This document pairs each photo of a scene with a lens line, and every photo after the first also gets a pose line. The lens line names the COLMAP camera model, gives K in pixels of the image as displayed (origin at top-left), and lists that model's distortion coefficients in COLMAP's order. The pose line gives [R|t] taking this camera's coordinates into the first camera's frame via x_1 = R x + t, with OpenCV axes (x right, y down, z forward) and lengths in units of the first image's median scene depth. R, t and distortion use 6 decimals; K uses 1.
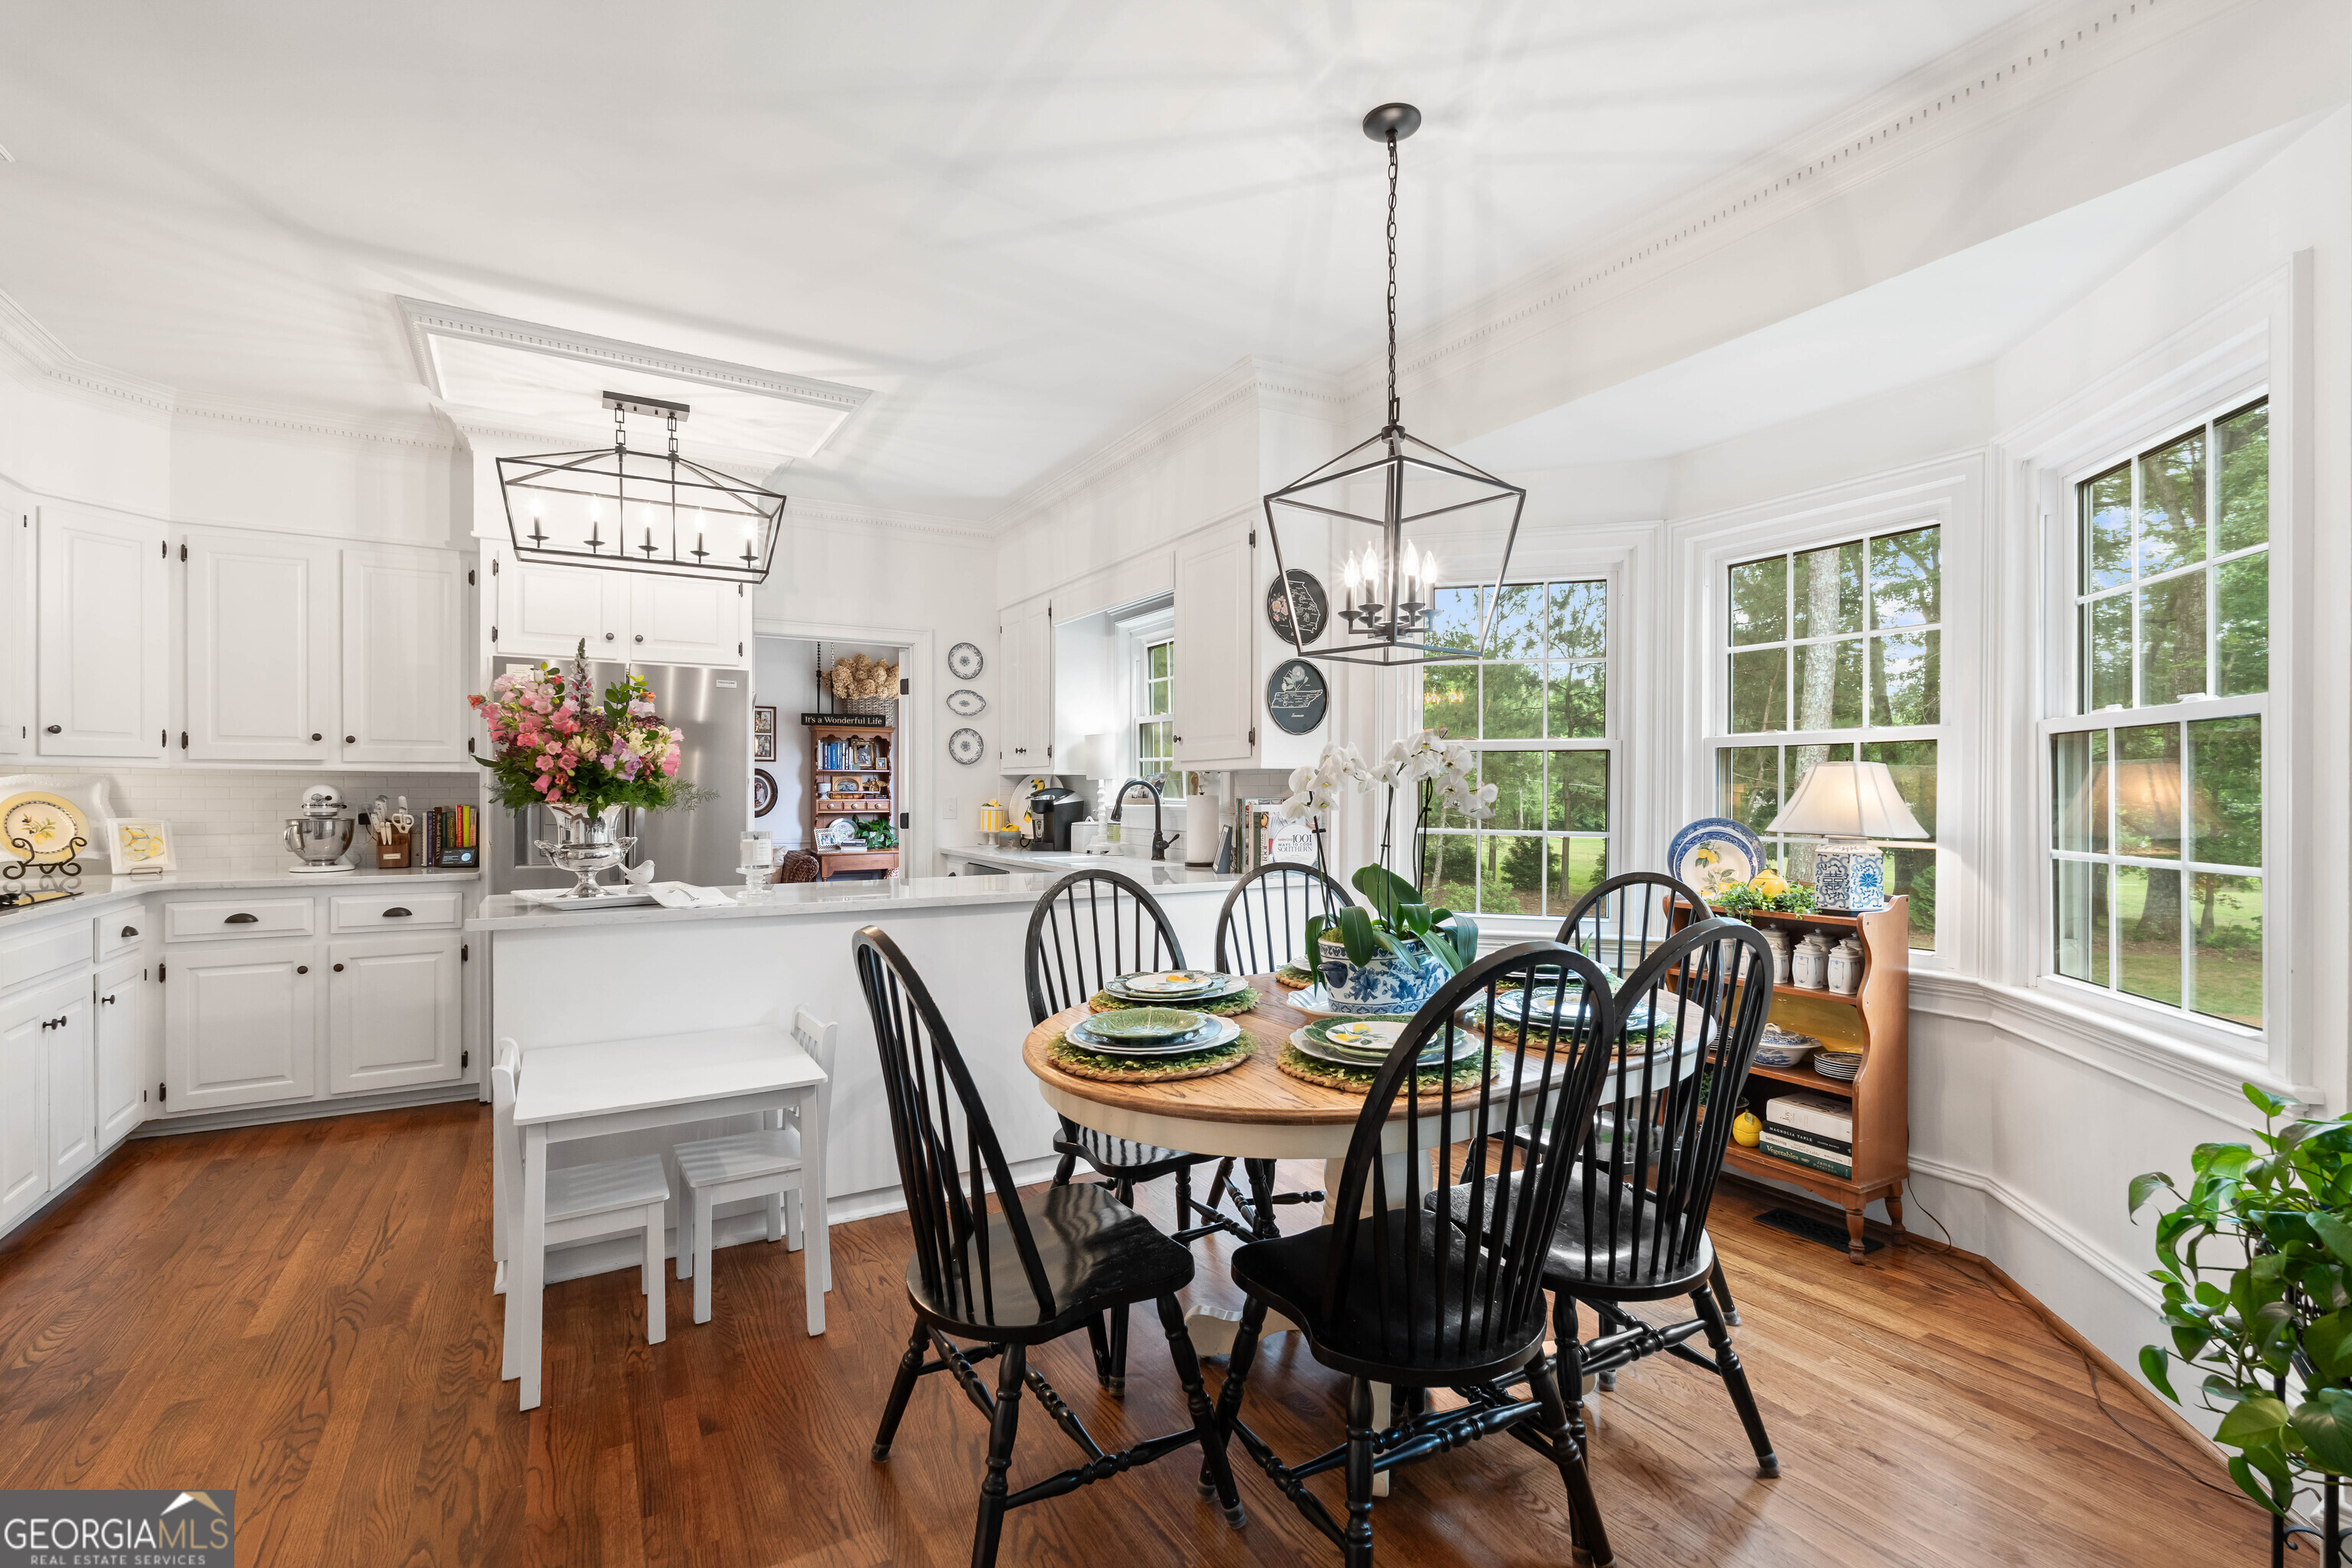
lens RADIAL K [[1029.8, 0, 1183.6], [0, 1029.8, 785.8], [0, 0, 1]] dist [-0.004070, 0.000140]
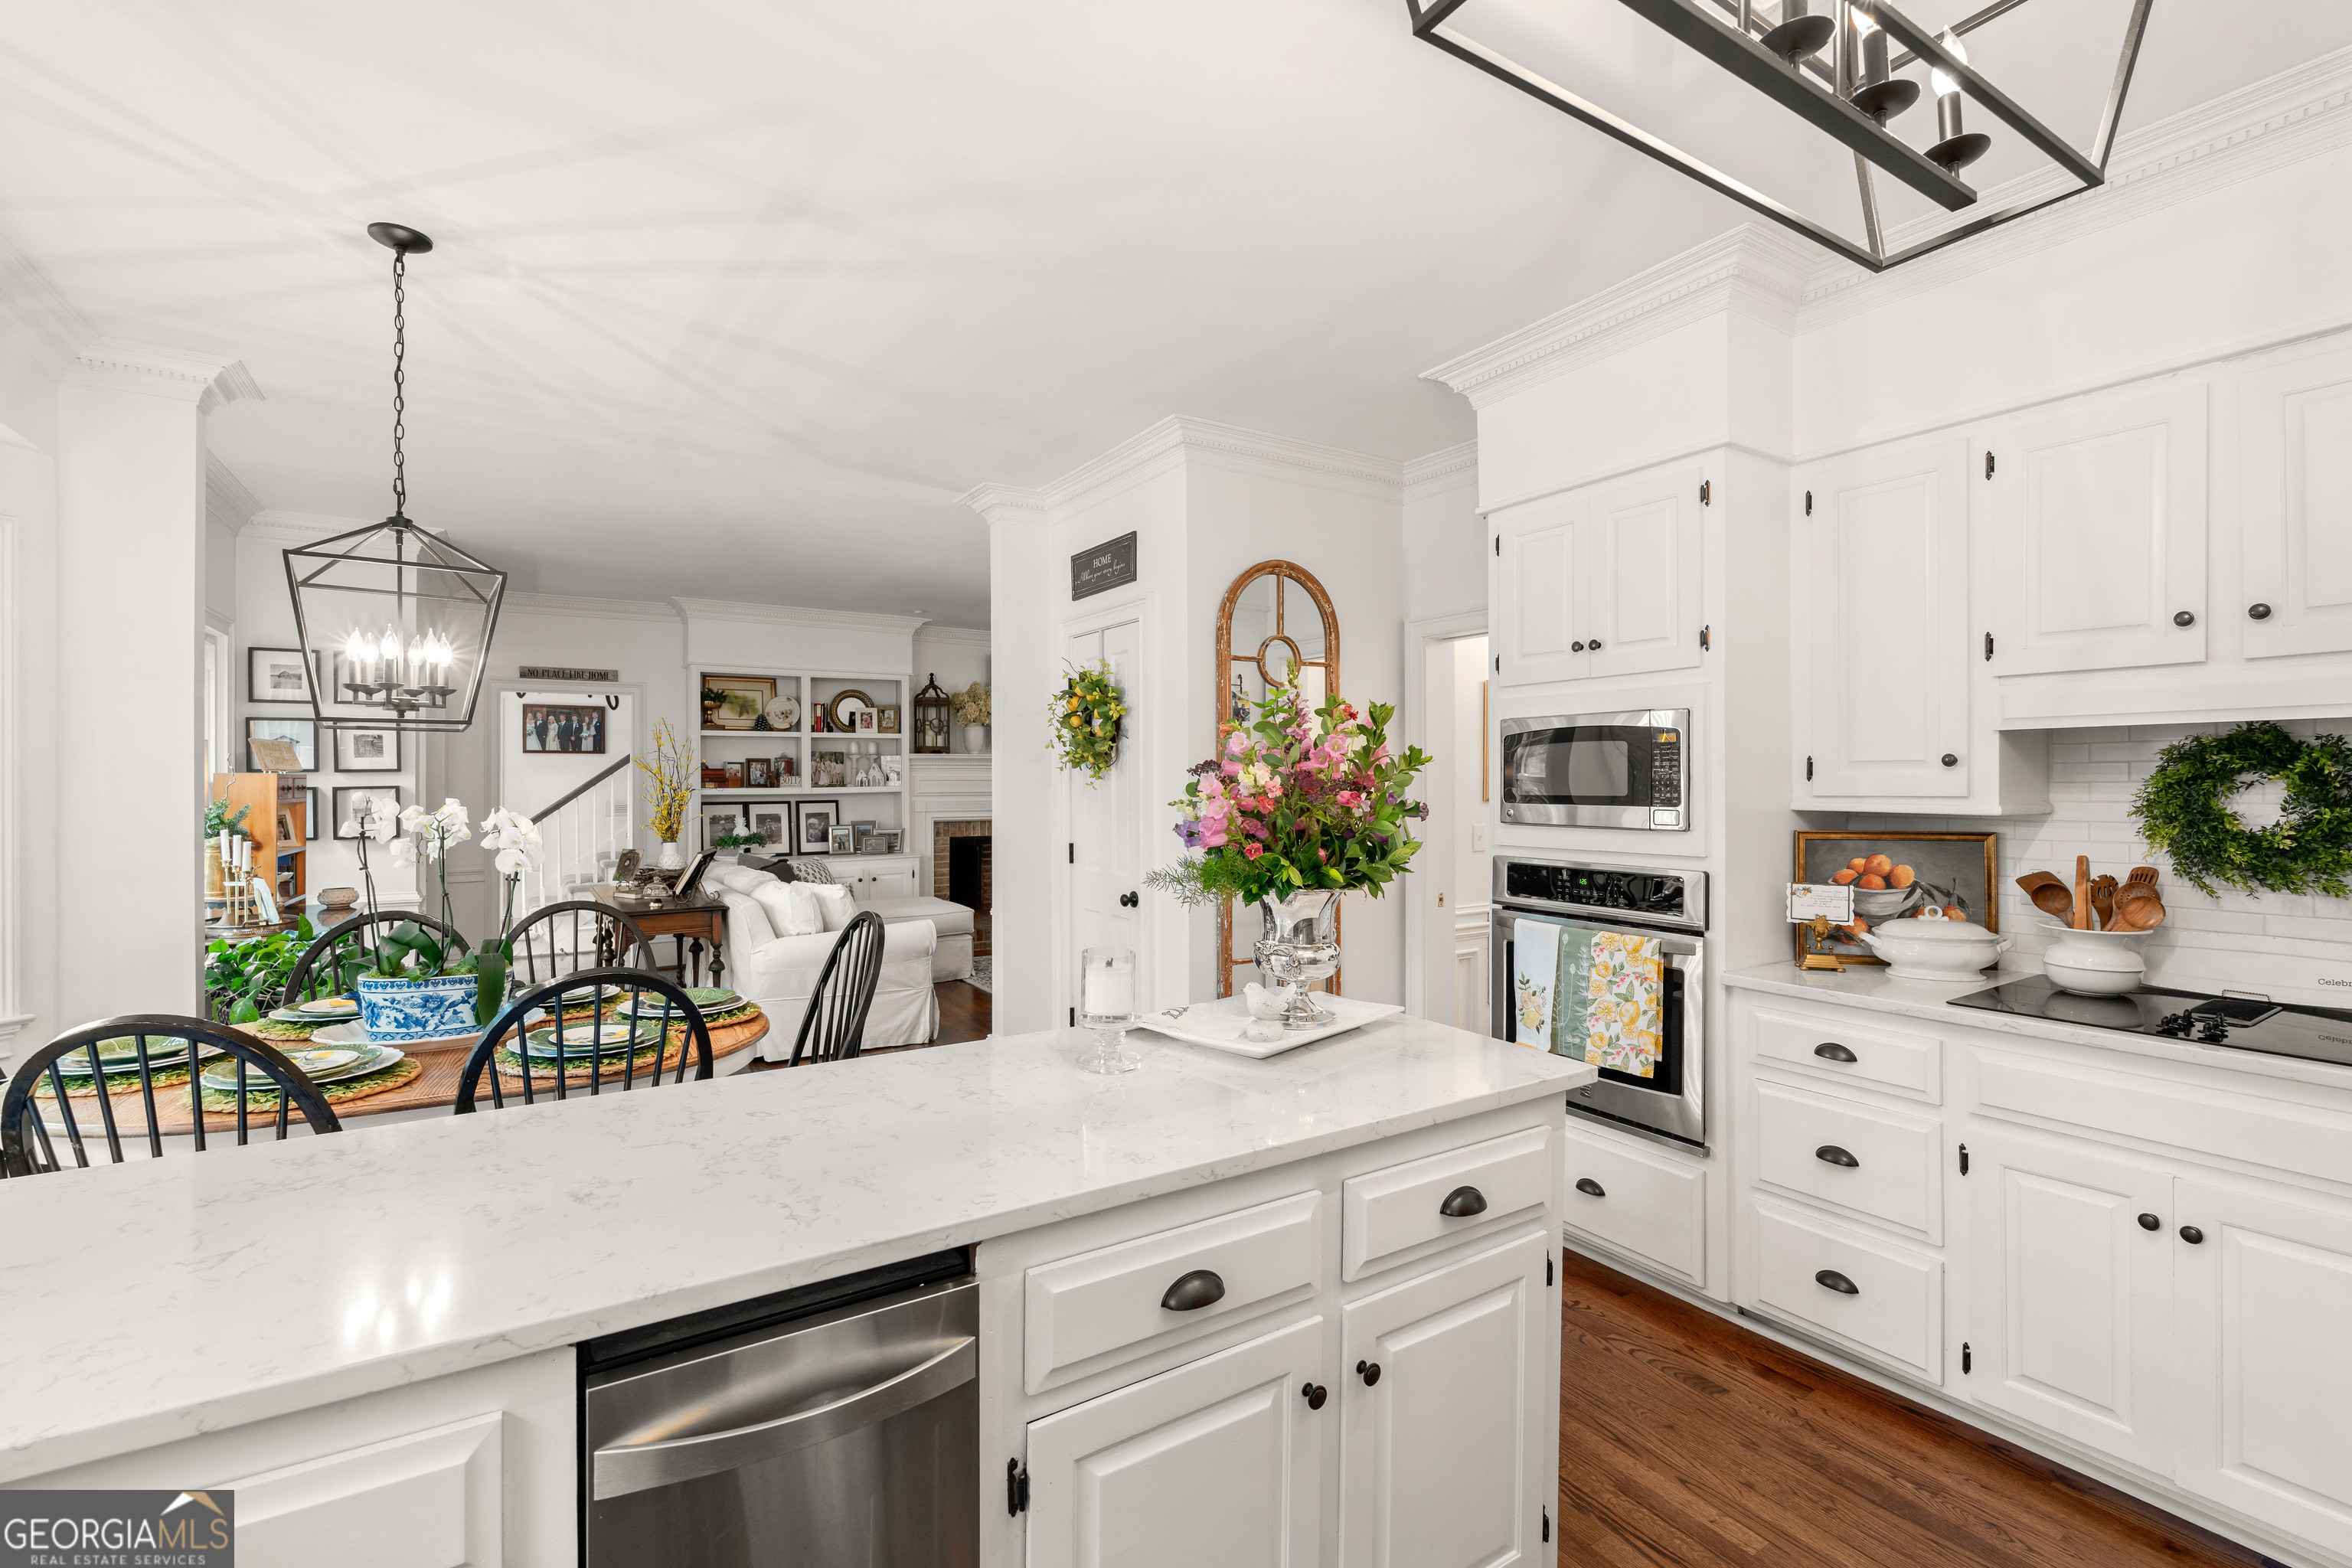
lens RADIAL K [[1029.8, 0, 1176.6], [0, 1029.8, 775.3], [0, 0, 1]] dist [-0.004070, 0.000140]
pose [[-0.999260, 0.000692, -0.038449, -0.148187], [0.001035, 0.999960, -0.008889, -0.016613], [0.038441, -0.008922, -0.999221, 0.543178]]
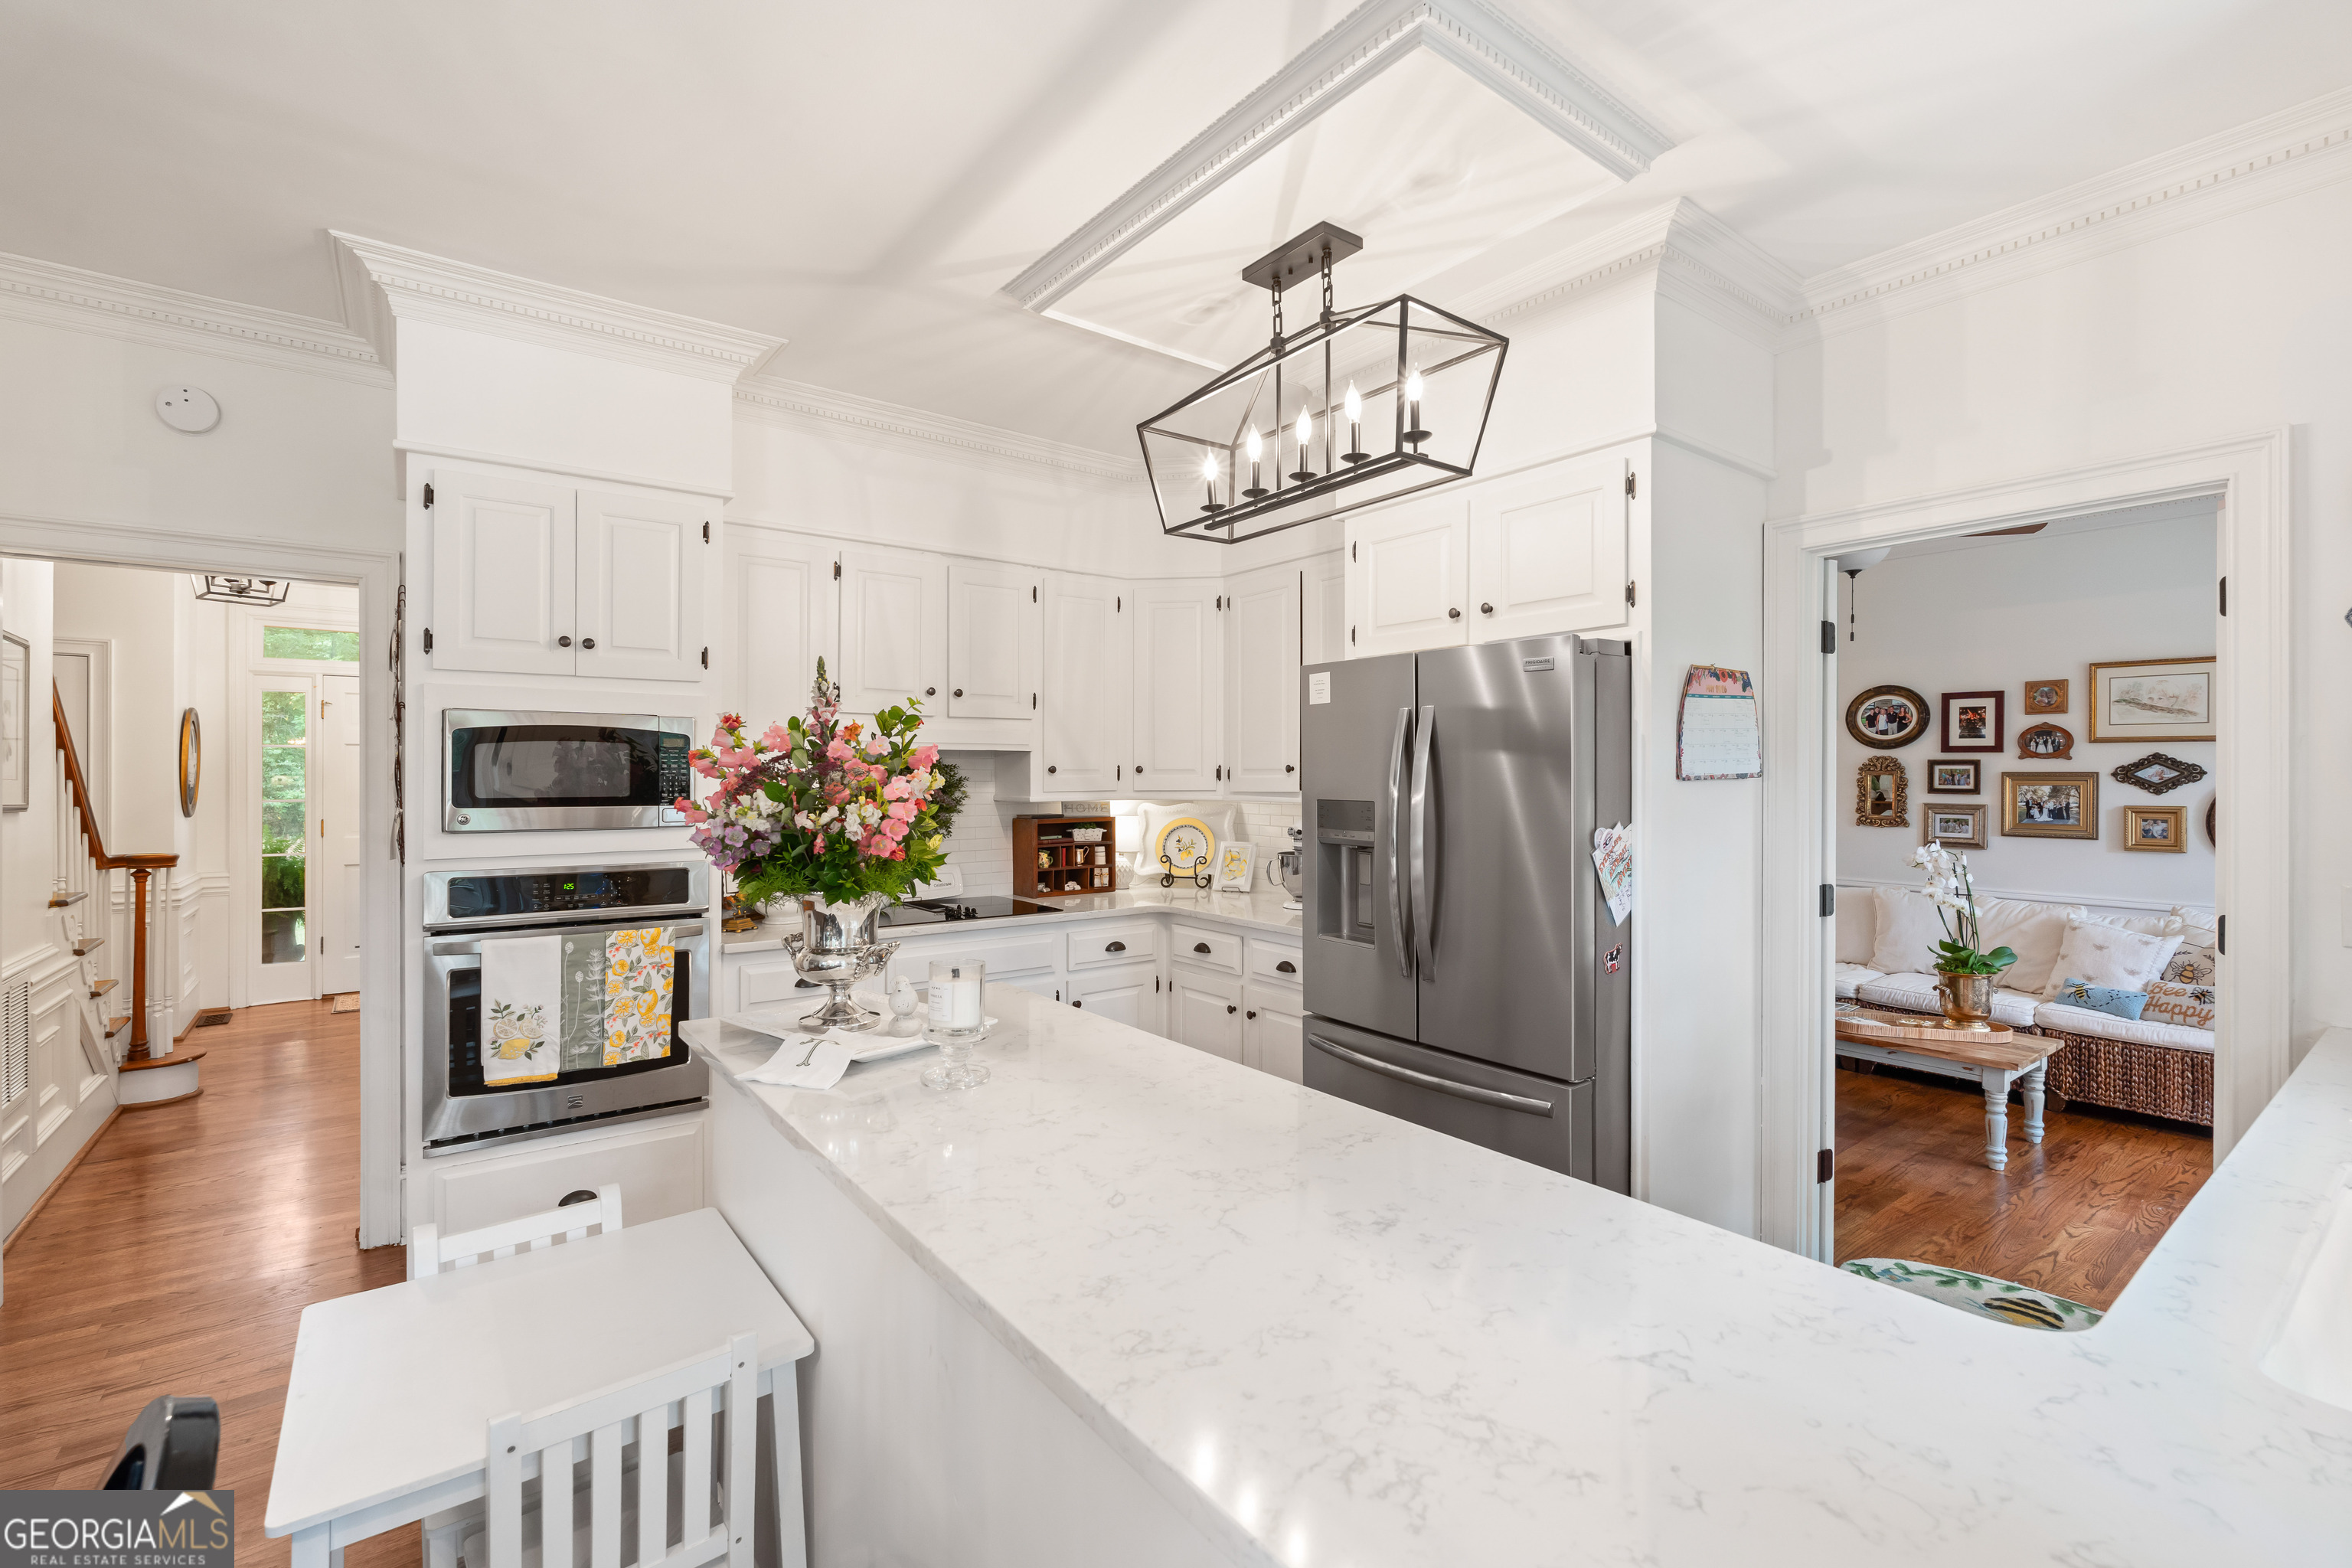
lens RADIAL K [[1029.8, 0, 1174.8], [0, 1029.8, 783.4], [0, 0, 1]] dist [-0.004070, 0.000140]
pose [[0.120293, 0.005594, -0.992723, 0.048444], [0.002605, 0.999979, 0.005951, -0.018636], [0.992735, -0.003302, 0.120276, 0.364141]]
